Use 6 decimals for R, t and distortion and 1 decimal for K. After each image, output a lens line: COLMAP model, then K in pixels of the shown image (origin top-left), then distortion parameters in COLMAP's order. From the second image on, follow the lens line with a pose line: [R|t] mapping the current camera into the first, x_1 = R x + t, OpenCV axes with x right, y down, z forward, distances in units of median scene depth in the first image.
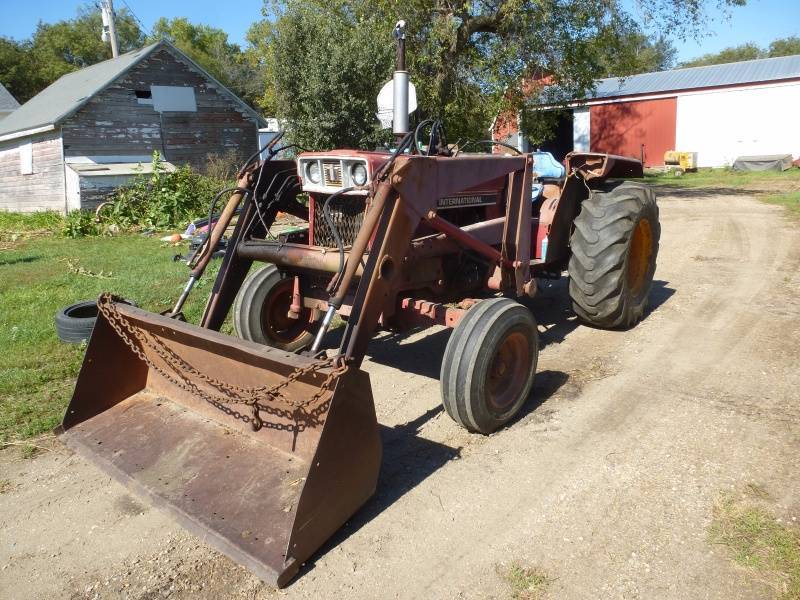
lens RADIAL K [[574.4, 0, 400.0], [0, 574.4, 300.0], [0, 0, 1]] dist [-0.038206, 0.008976]
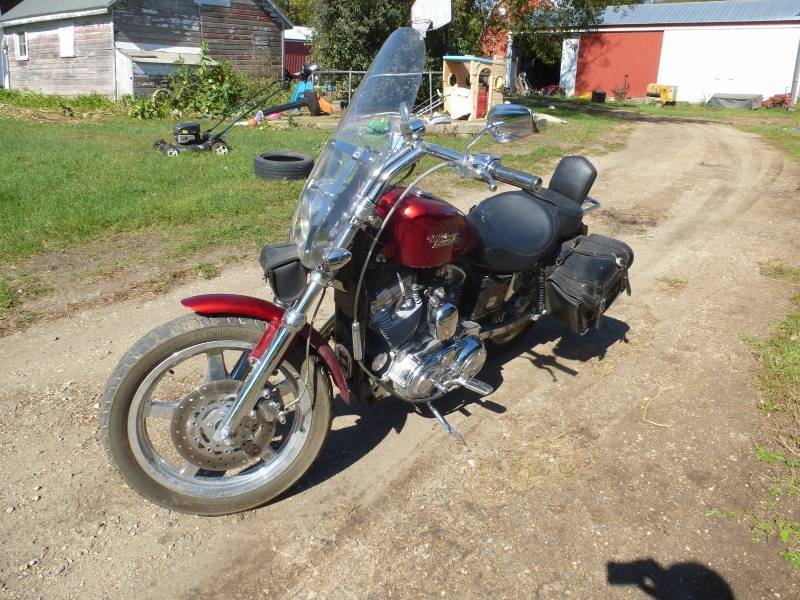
lens RADIAL K [[574.4, 0, 400.0], [0, 574.4, 300.0], [0, 0, 1]] dist [-0.038206, 0.008976]
pose [[0.995774, 0.041655, 0.081847, -0.129479], [-0.051914, 0.990477, 0.127513, 0.055744], [-0.075756, -0.131223, 0.988454, -0.125633]]
